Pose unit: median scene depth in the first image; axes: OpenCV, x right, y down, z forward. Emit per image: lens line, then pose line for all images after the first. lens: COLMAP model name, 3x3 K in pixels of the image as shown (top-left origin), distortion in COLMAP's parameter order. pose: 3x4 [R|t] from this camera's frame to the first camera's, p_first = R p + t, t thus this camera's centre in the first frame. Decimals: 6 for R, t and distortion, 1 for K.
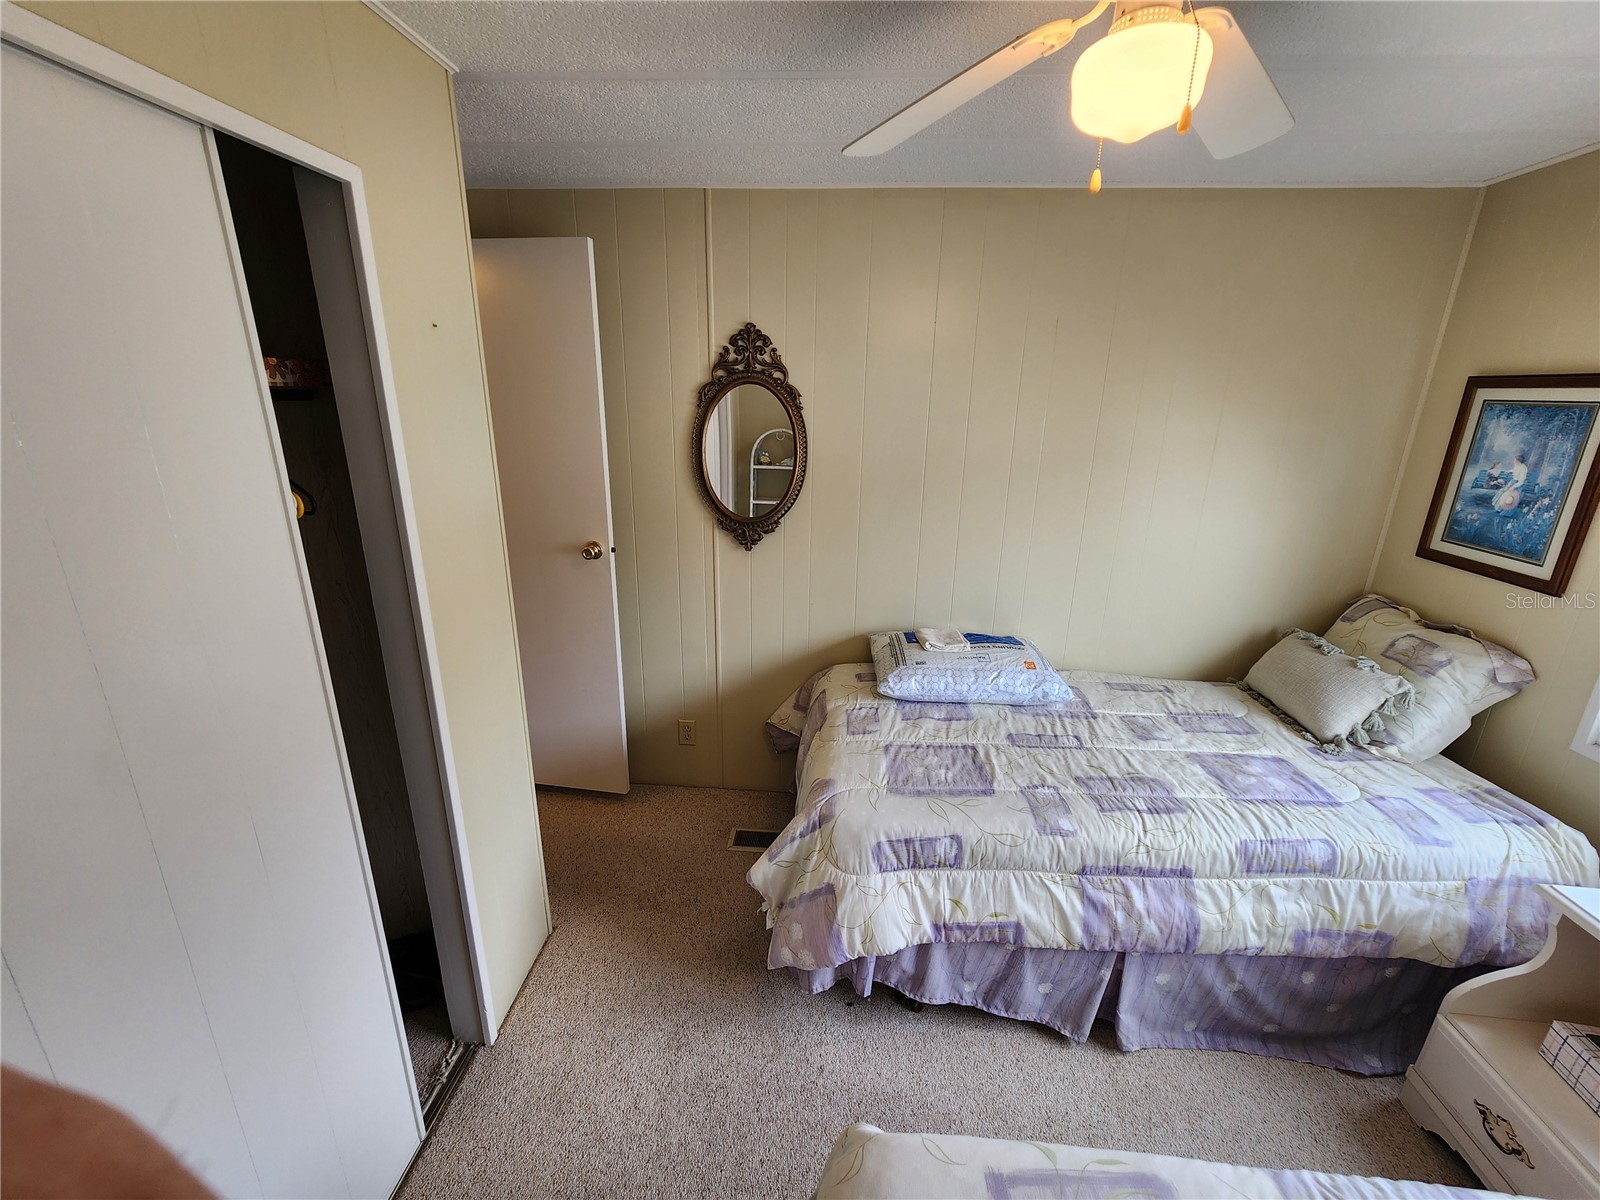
lens RADIAL K [[655.9, 0, 805.0], [0, 655.9, 599.0], [0, 0, 1]] dist [0.000722, -0.000102]
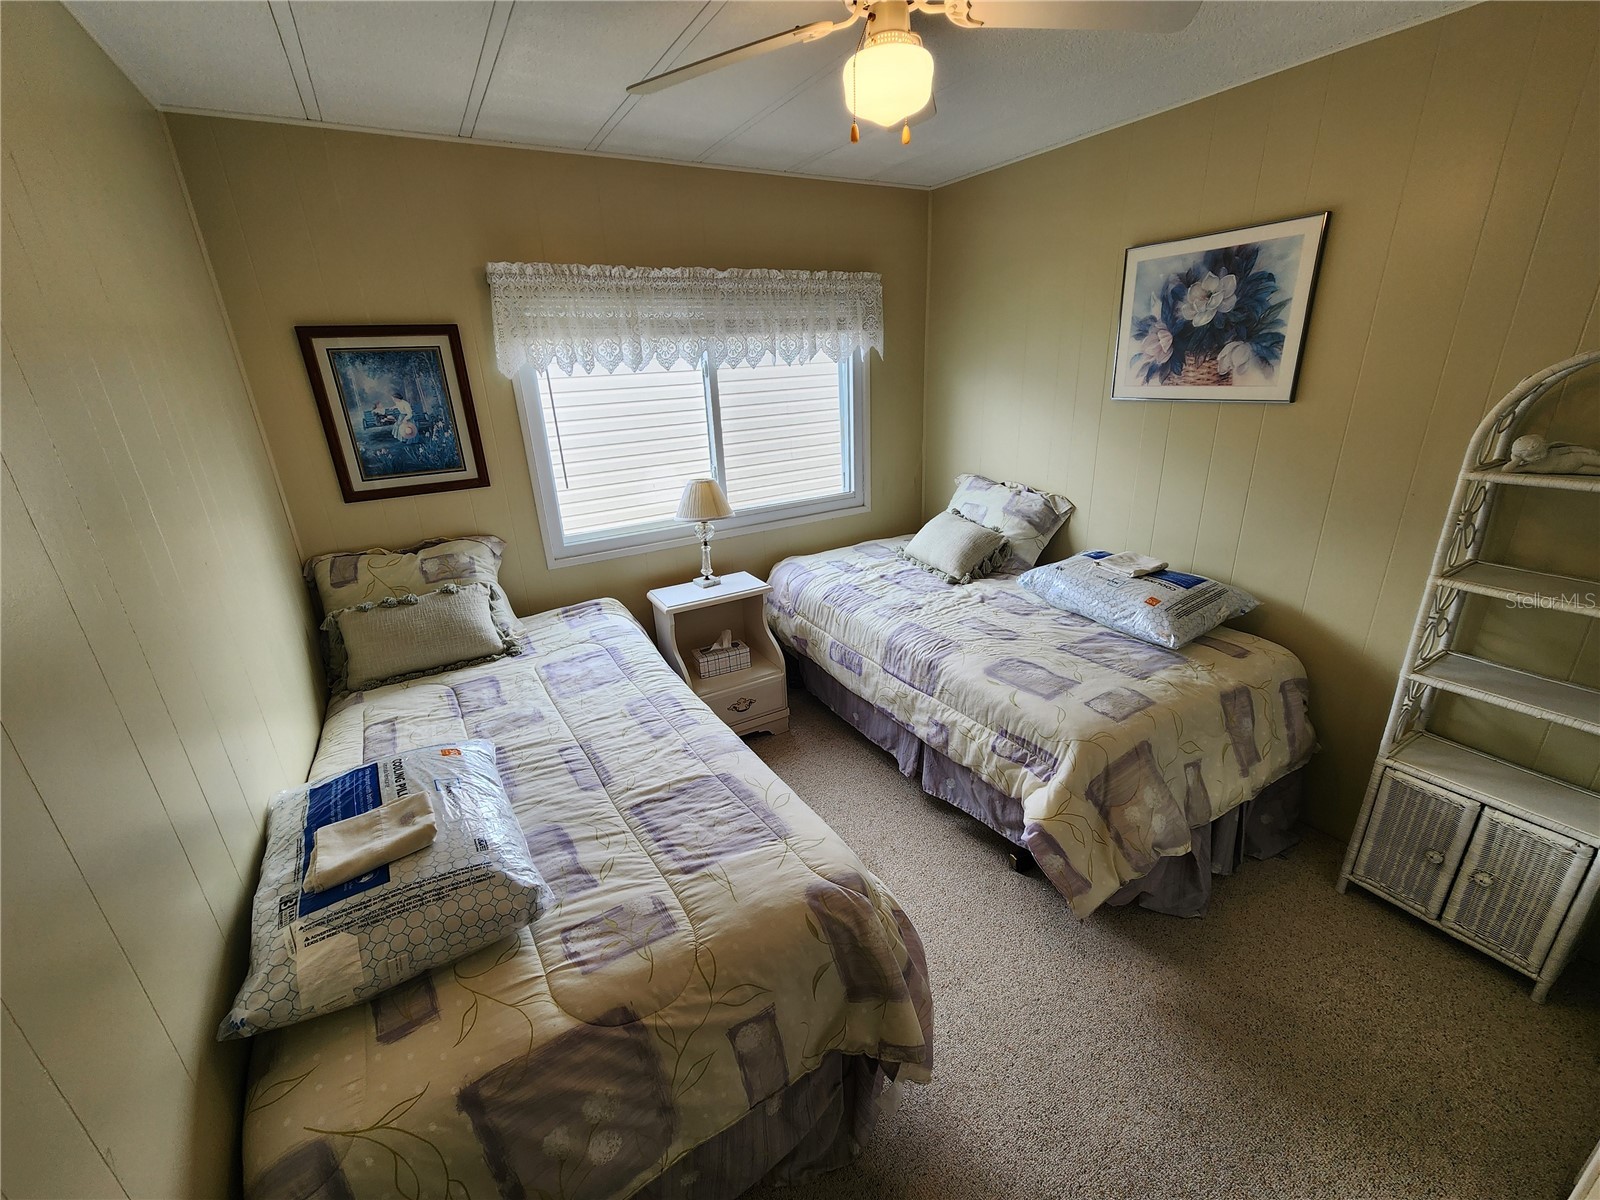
lens RADIAL K [[655.9, 0, 805.0], [0, 655.9, 599.0], [0, 0, 1]] dist [0.000722, -0.000102]
pose [[-0.564354, -0.283389, 0.775368, -0.365218], [0.278154, 0.819037, 0.501805, -0.288783], [-0.777261, 0.498867, -0.383402, 1.006347]]
